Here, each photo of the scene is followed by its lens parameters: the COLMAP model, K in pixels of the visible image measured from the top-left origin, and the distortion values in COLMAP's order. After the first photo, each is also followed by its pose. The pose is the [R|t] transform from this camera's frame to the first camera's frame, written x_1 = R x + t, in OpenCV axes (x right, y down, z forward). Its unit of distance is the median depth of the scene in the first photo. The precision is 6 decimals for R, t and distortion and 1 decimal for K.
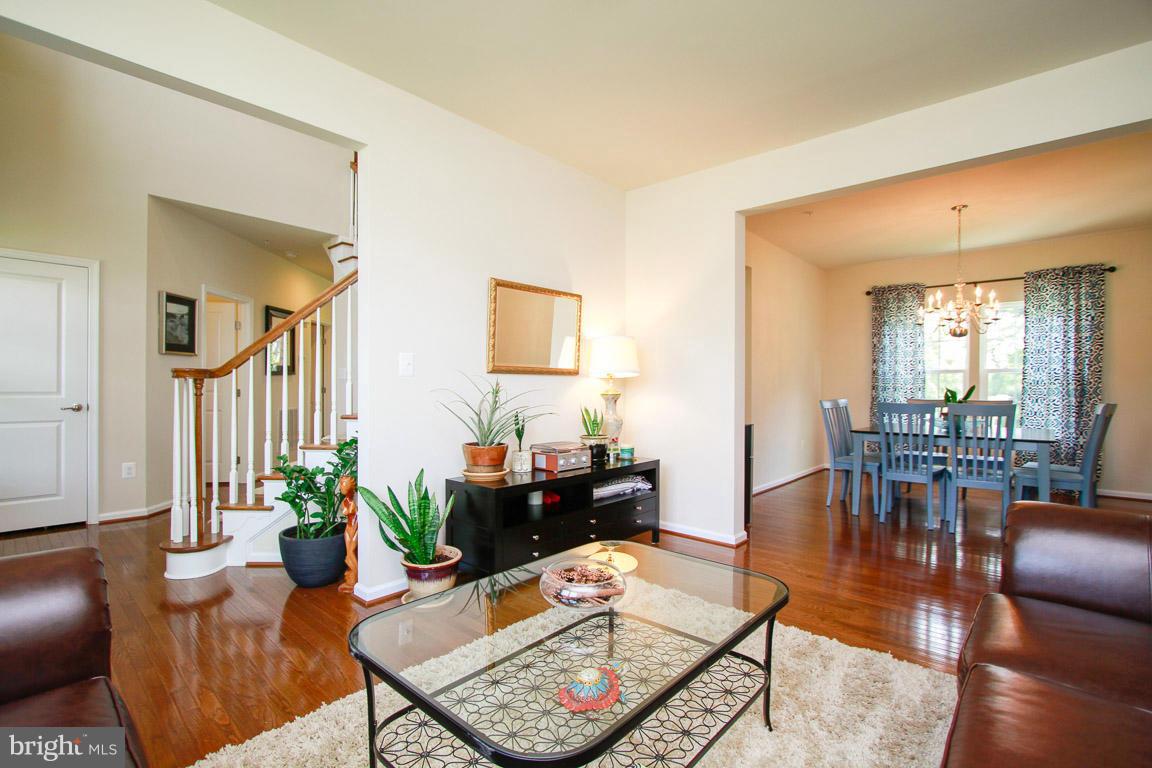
lens RADIAL K [[529.9, 0, 572.4], [0, 529.9, 389.4], [0, 0, 1]] dist [-0.013484, 0.001189]
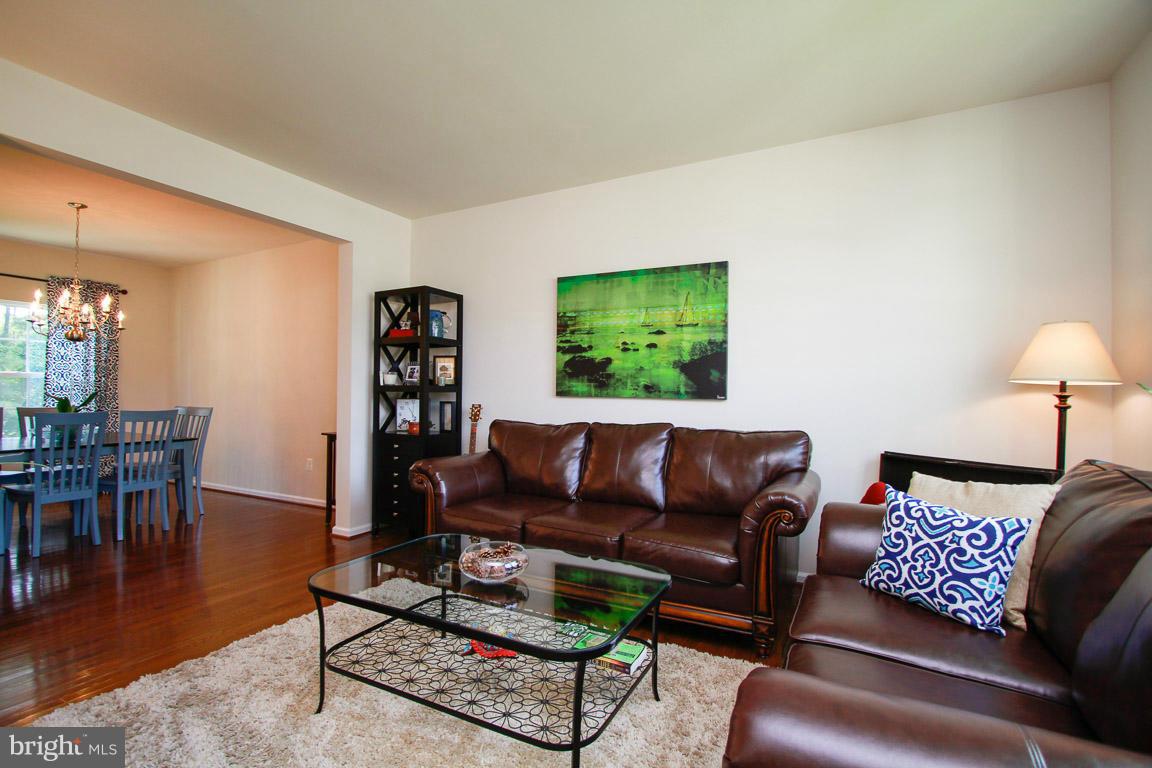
lens RADIAL K [[529.9, 0, 572.4], [0, 529.9, 389.4], [0, 0, 1]] dist [-0.013484, 0.001189]
pose [[-0.236584, 0.003477, 0.971605, -0.330965], [0.000556, 0.999994, -0.003444, -0.007612], [-0.971611, -0.000275, -0.236584, 0.297220]]
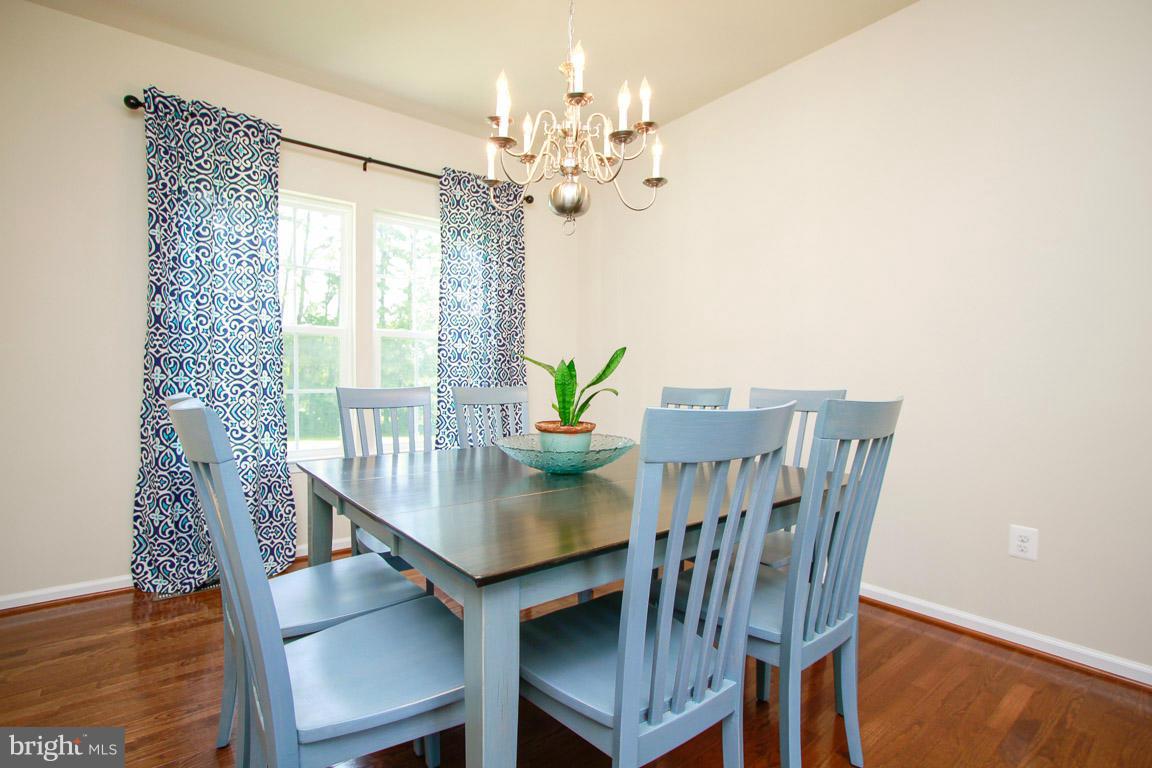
lens RADIAL K [[517.6, 0, 557.0], [0, 517.6, 381.3], [0, 0, 1]] dist [-0.015905, -0.000118]
pose [[0.193532, -0.018639, 0.980917, 0.335708], [-0.003604, 0.999799, 0.019709, 0.003536], [-0.981087, -0.007350, 0.193426, 0.802566]]
